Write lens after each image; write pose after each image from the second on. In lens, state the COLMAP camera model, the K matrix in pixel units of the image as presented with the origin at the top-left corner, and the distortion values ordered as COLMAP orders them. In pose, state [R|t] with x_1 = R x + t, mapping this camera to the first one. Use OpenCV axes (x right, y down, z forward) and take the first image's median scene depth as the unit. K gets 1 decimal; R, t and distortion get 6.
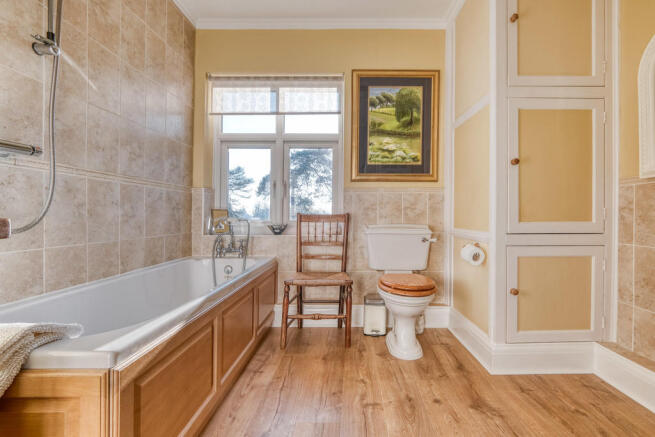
lens RADIAL K [[279.3, 0, 330.6], [0, 279.3, 213.7], [0, 0, 1]] dist [-0.003881, 0.000571]
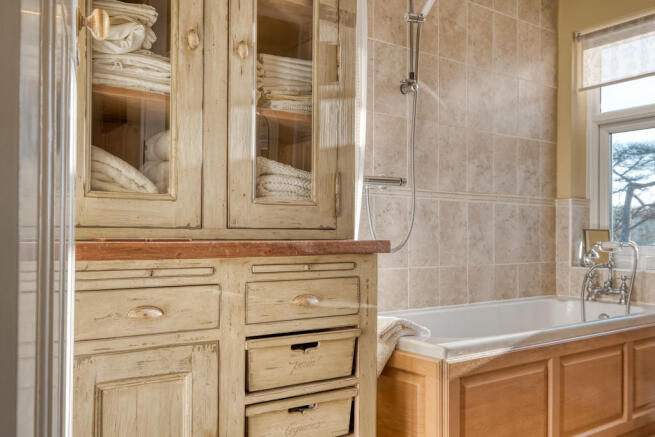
lens RADIAL K [[584.1, 0, 327.3], [0, 584.1, 220.5], [0, 0, 1]] dist [-0.012440, 0.001453]
pose [[0.585045, -0.015624, -0.810850, 0.499025], [-0.000693, 0.999804, -0.019765, -0.011753], [0.811001, 0.012126, 0.584920, -0.464017]]
